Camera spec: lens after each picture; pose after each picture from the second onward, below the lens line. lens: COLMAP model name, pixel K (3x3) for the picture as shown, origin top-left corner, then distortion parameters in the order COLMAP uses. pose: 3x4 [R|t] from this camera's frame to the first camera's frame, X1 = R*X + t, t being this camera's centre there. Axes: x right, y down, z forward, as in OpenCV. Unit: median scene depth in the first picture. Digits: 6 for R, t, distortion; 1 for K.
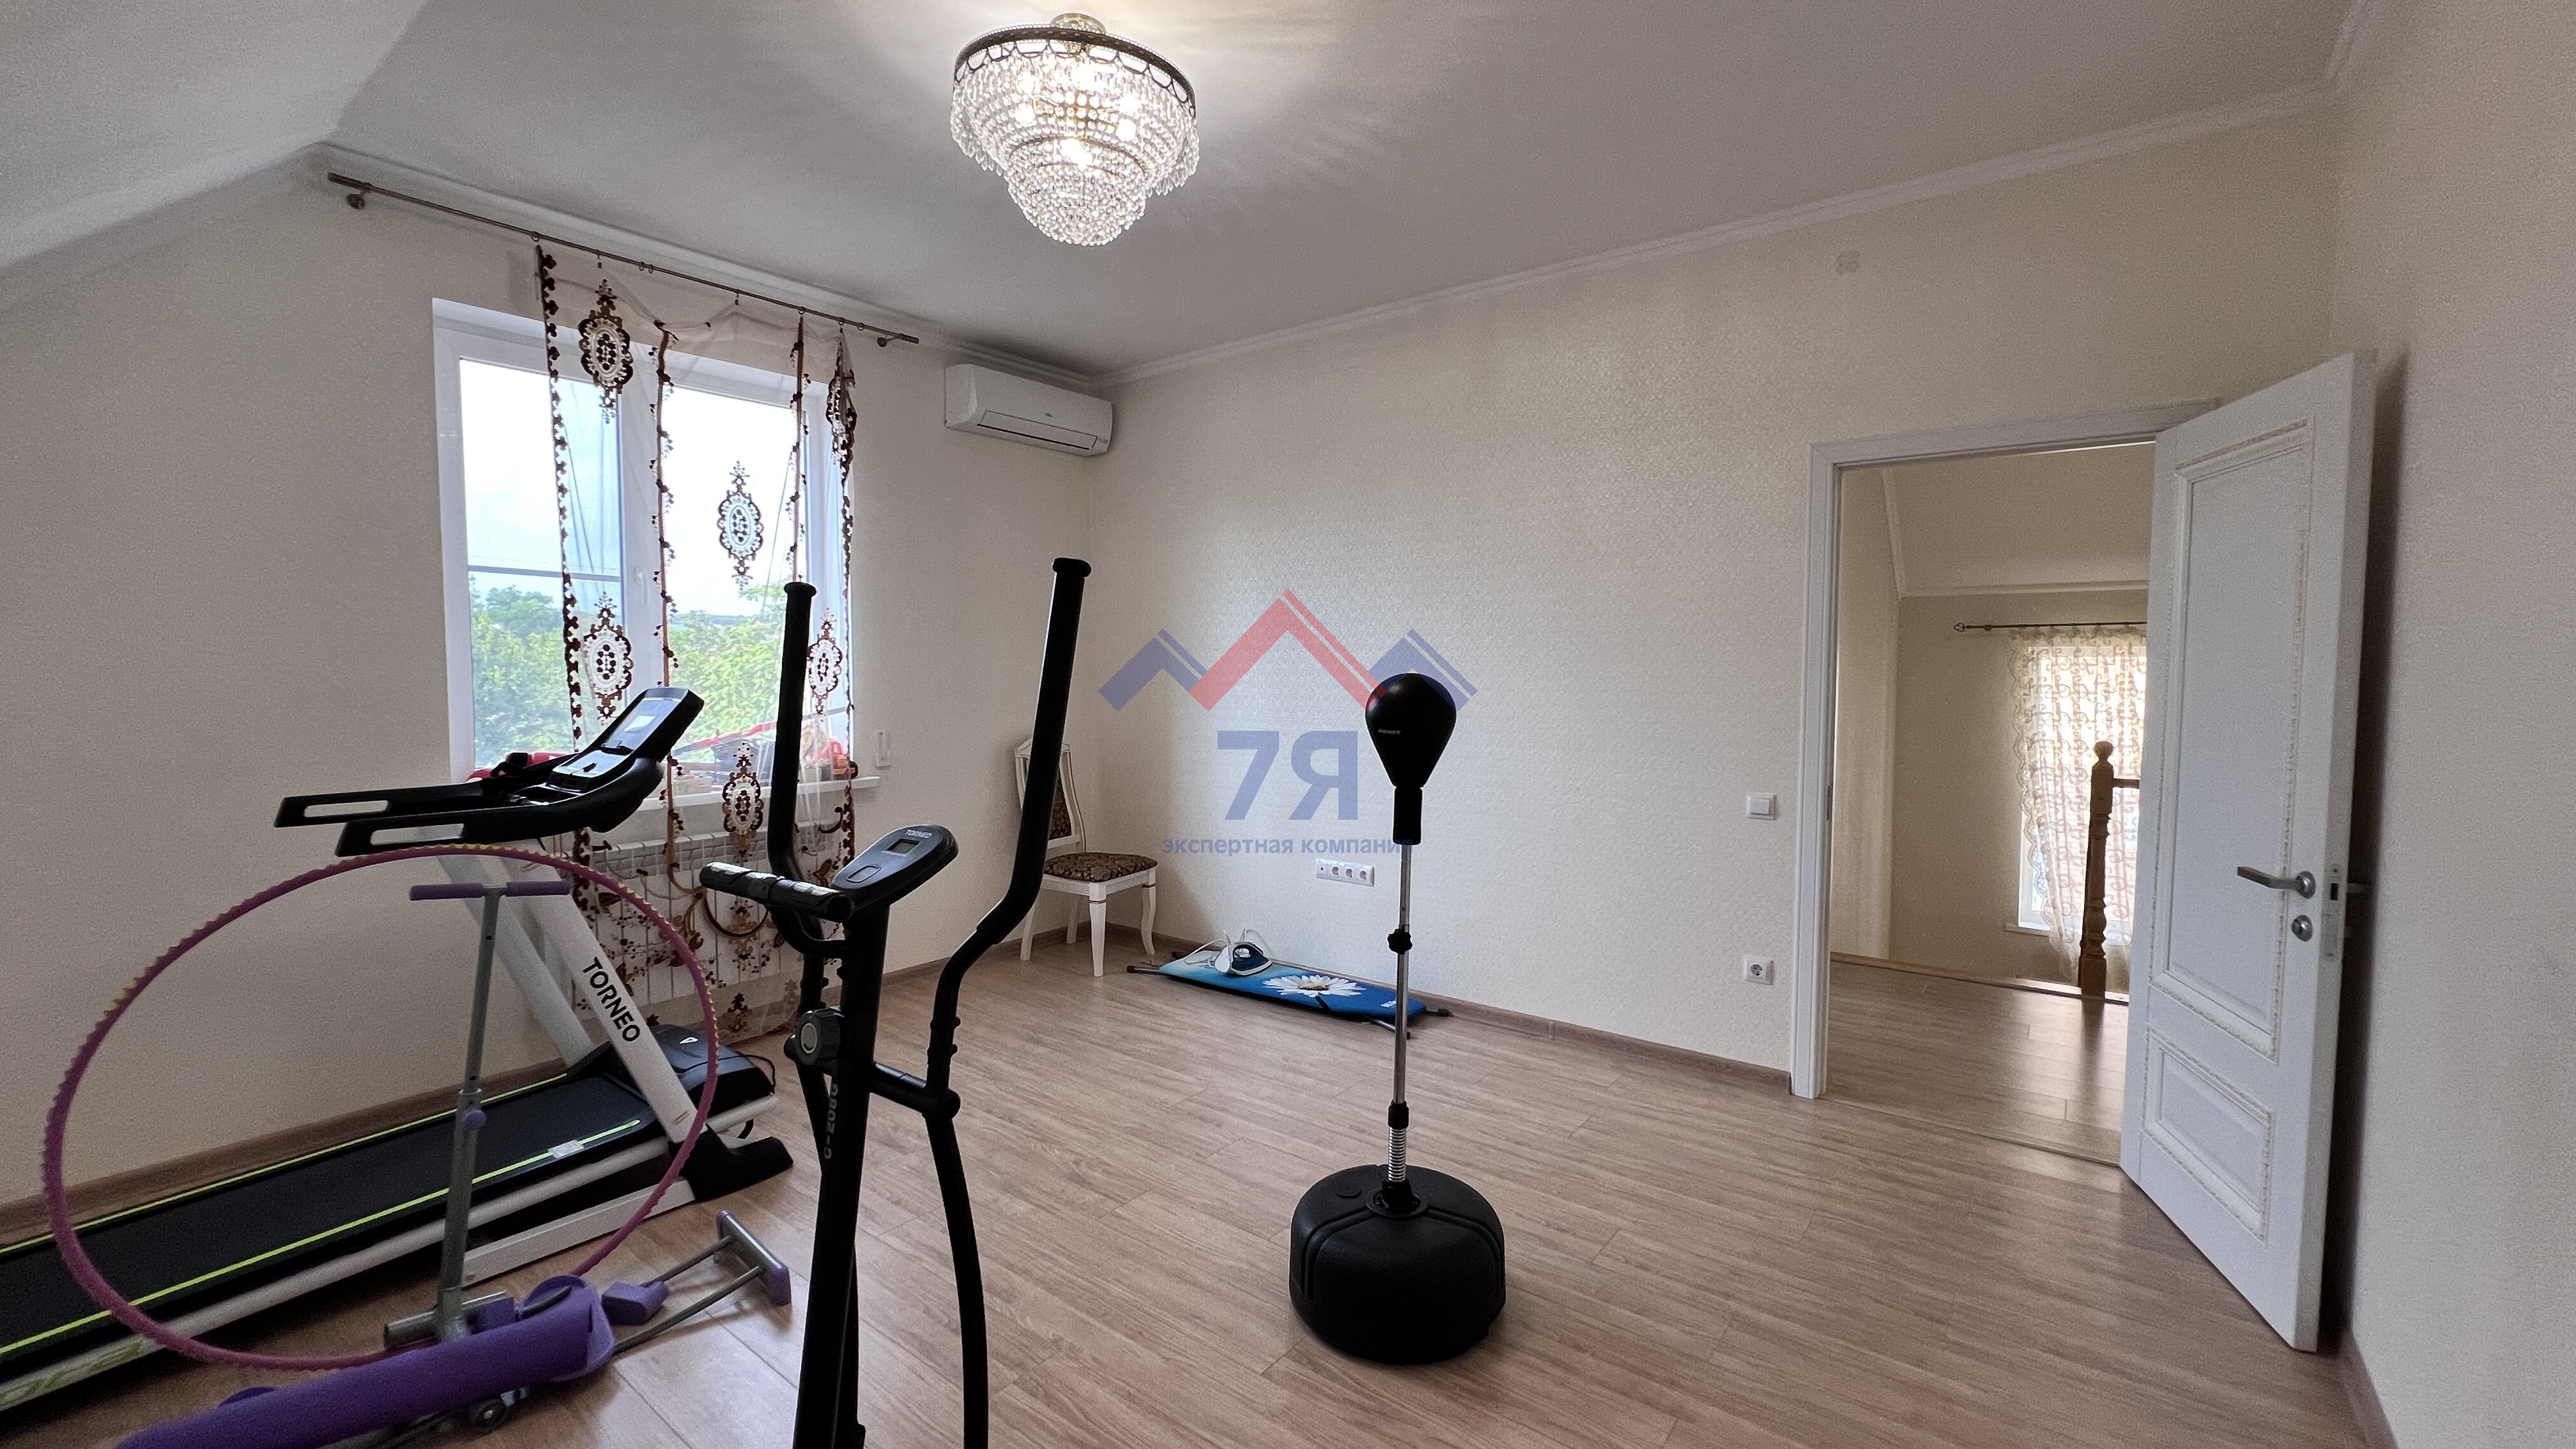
lens RADIAL K [[1039.4, 0, 1279.3], [0, 1039.4, 721.6], [0, 0, 1]] dist [-0.007625, 0.000947]
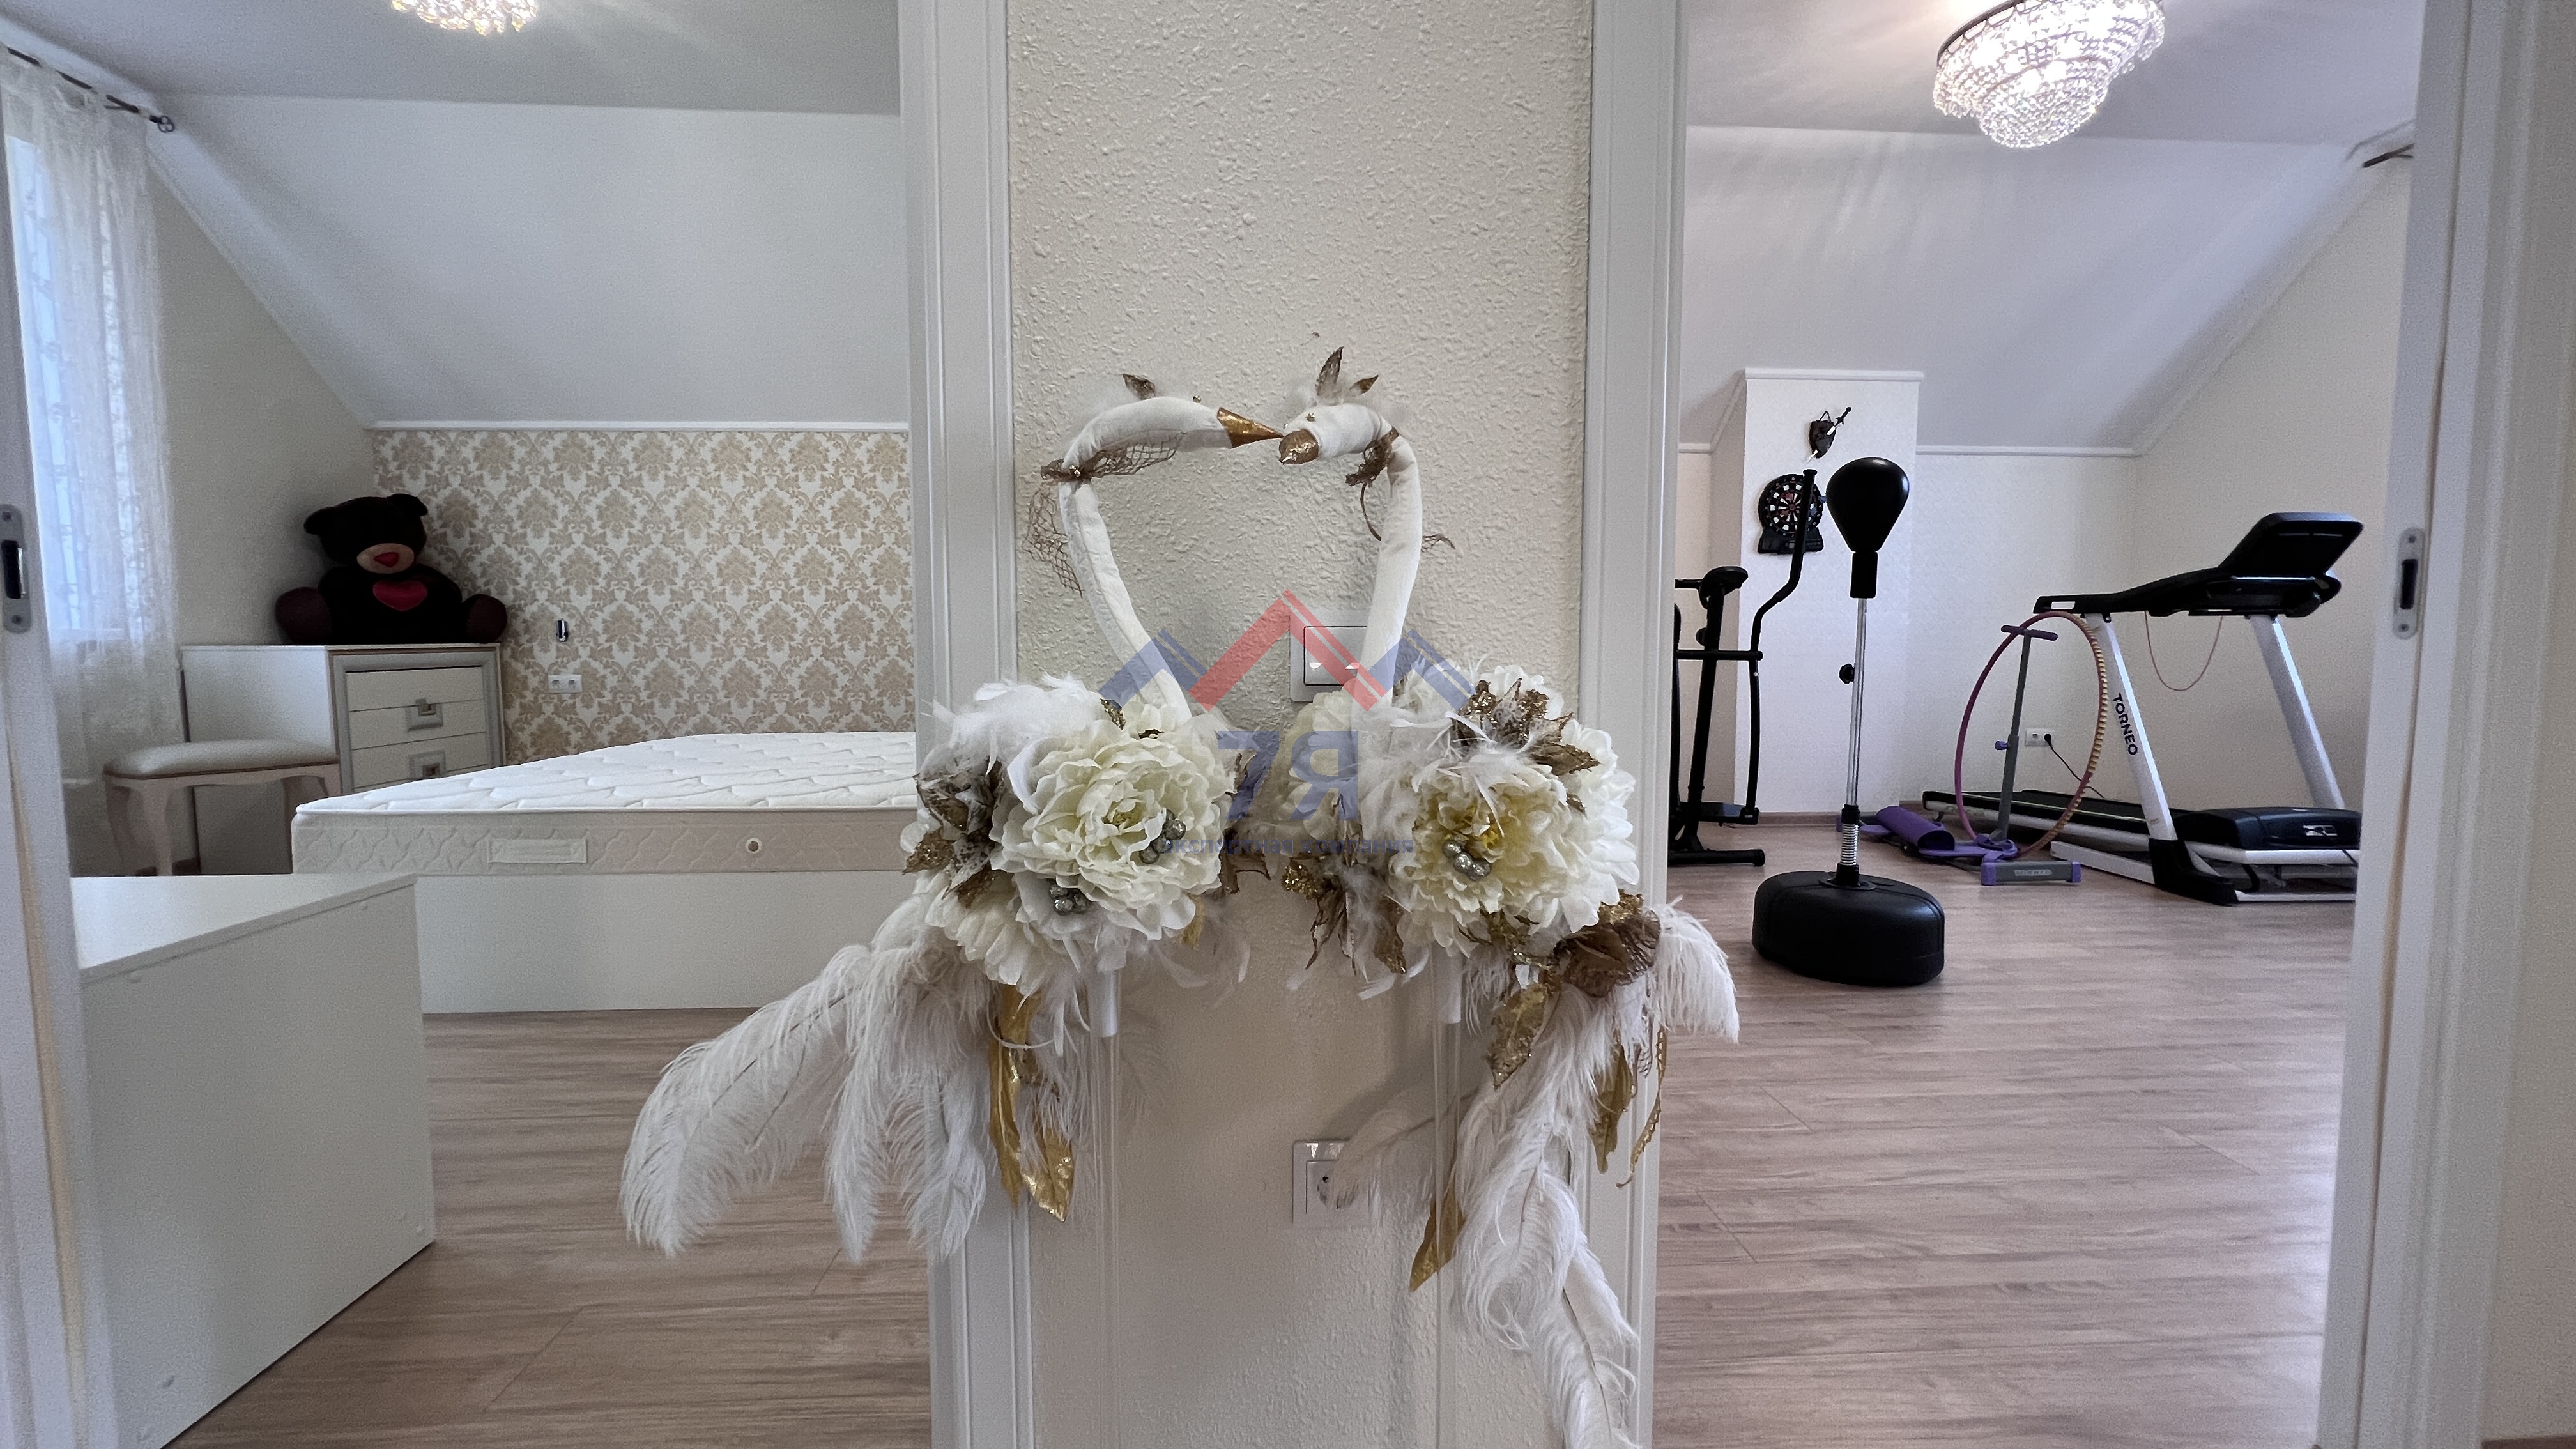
lens RADIAL K [[1039.4, 0, 1282.2], [0, 1039.4, 720.7], [0, 0, 1]] dist [-0.007625, 0.000947]
pose [[-0.754543, 0.051085, -0.654259, 0.946631], [-0.037404, 0.991997, 0.120592, 0.090294], [0.655184, 0.115463, -0.746594, 0.962115]]
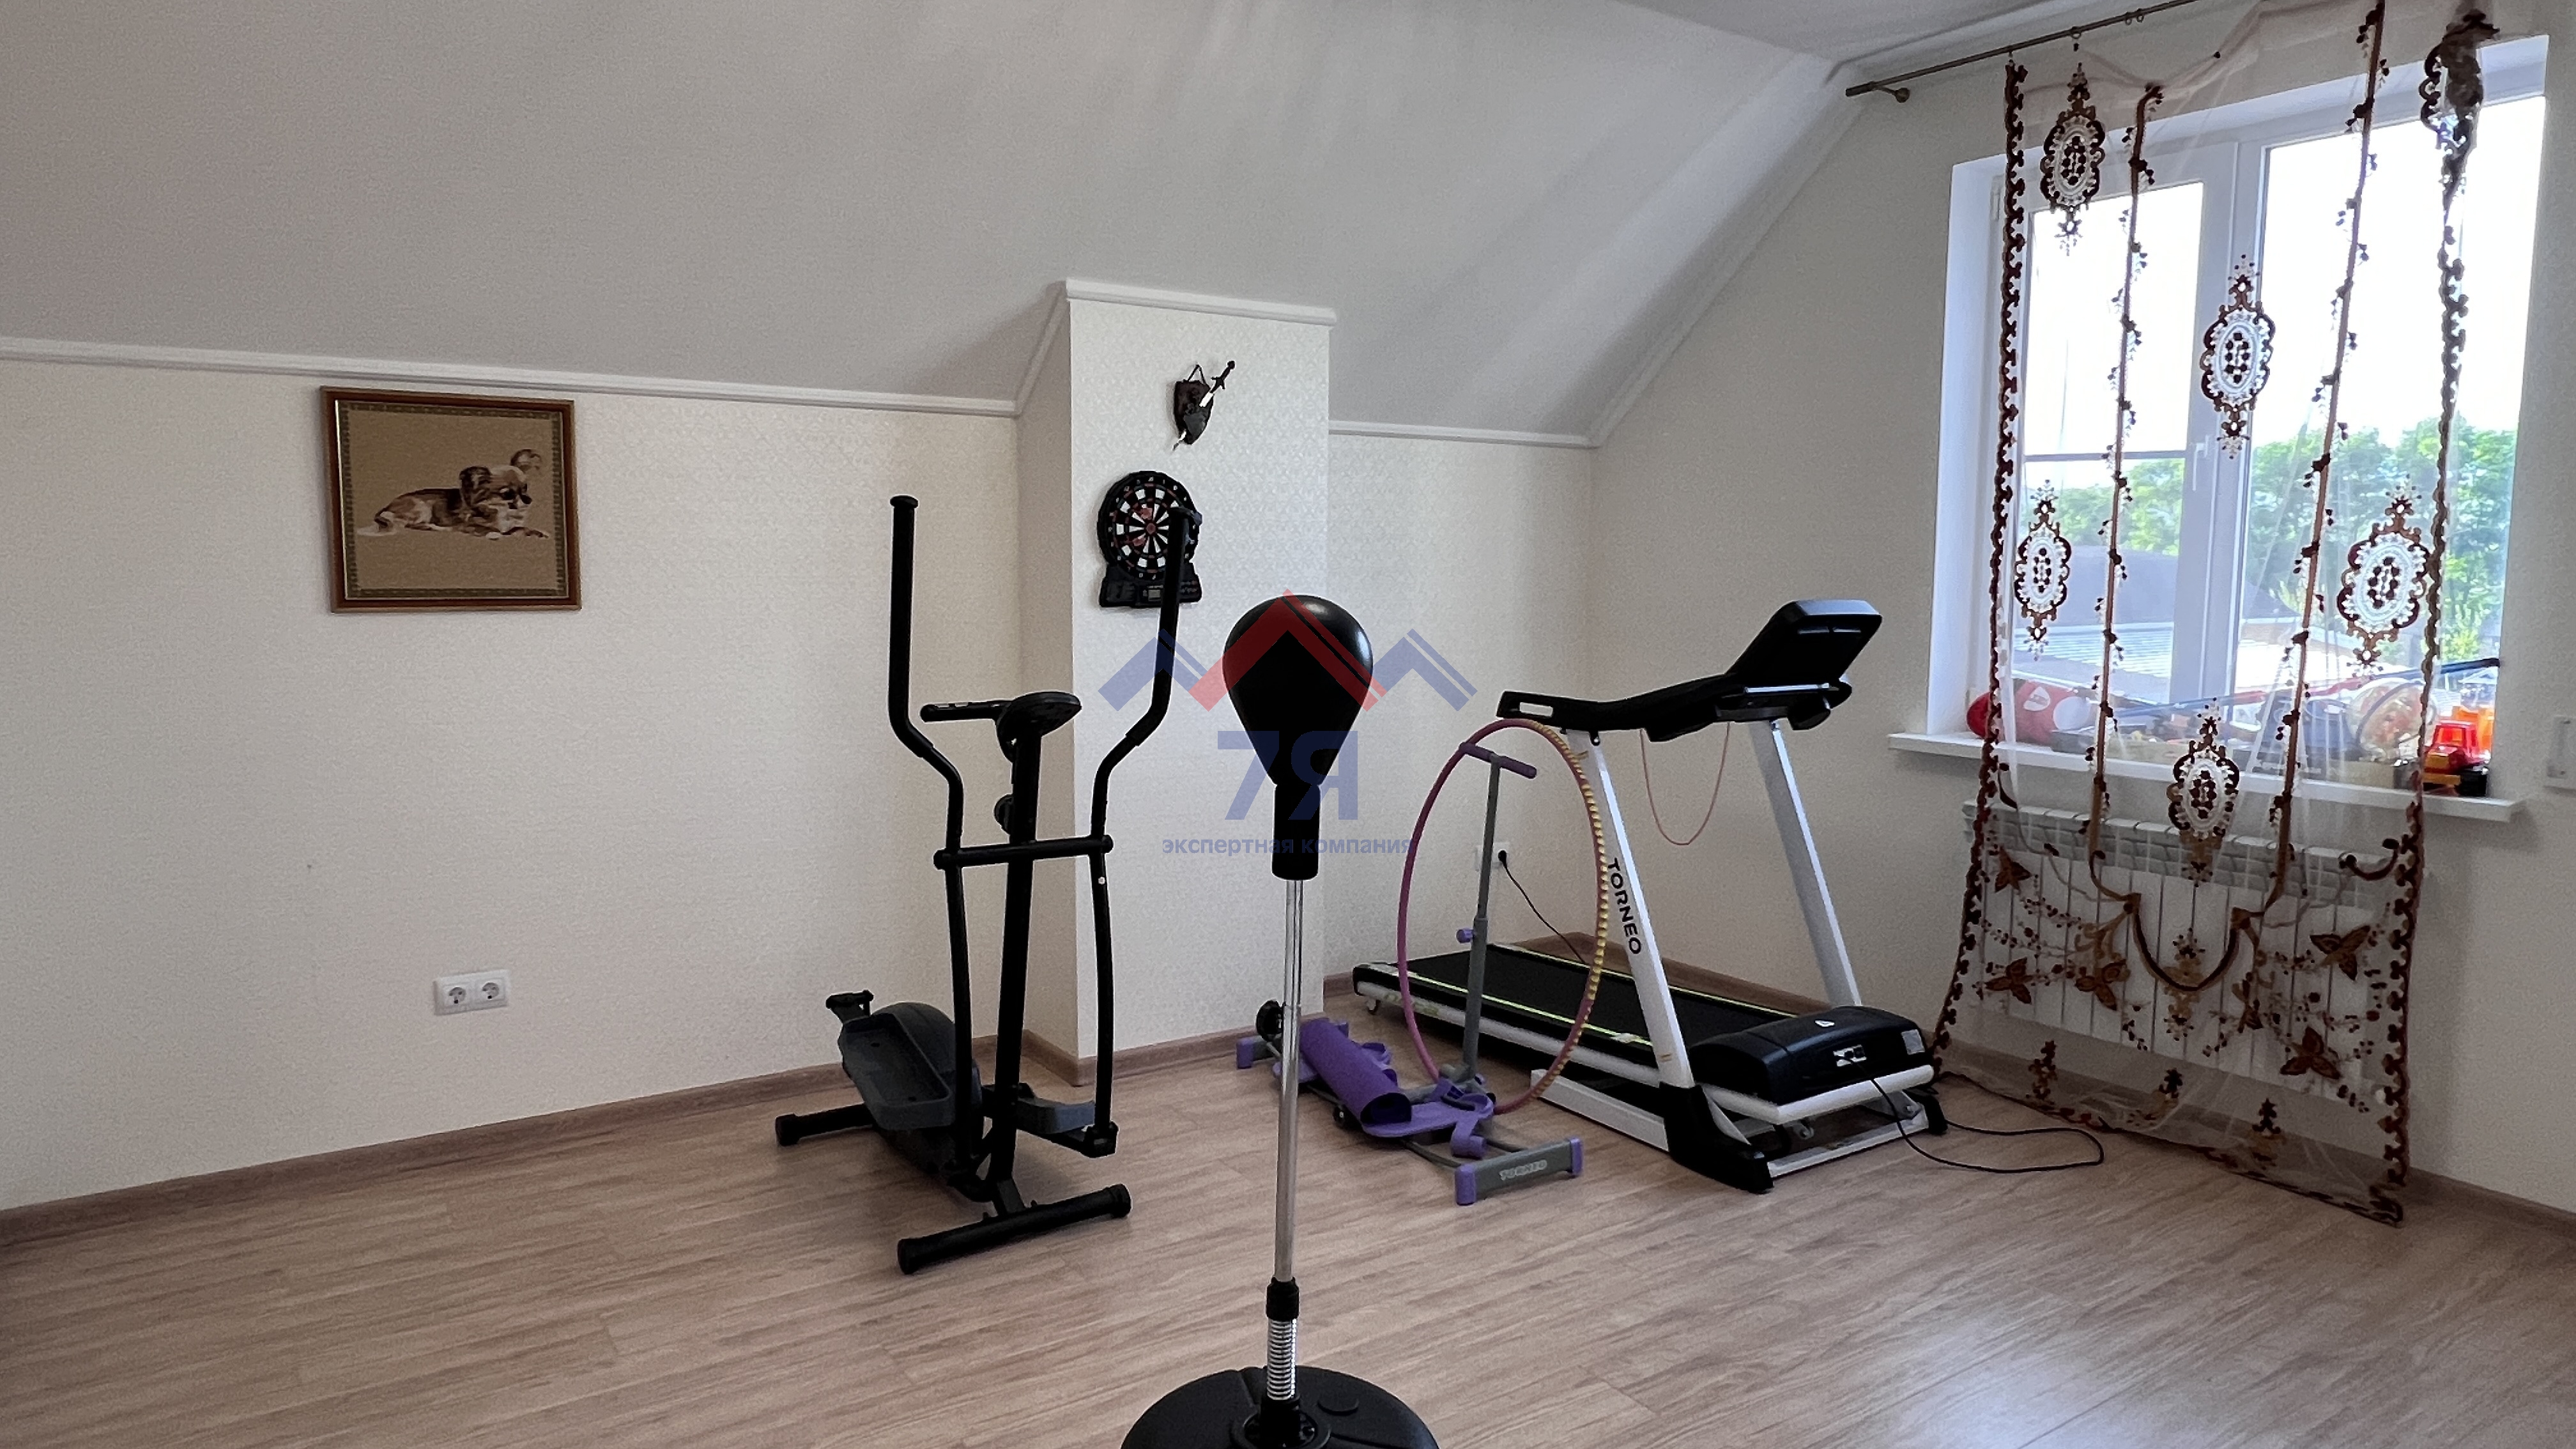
lens RADIAL K [[1563.9, 0, 1289.5], [0, 1563.9, 723.0], [0, 0, 1]] dist [0.006935, -0.002932]
pose [[-0.309199, 0.097177, -0.946019, 0.642313], [-0.059225, 0.990867, 0.121141, -0.052710], [0.949151, 0.093484, -0.300620, 0.822568]]
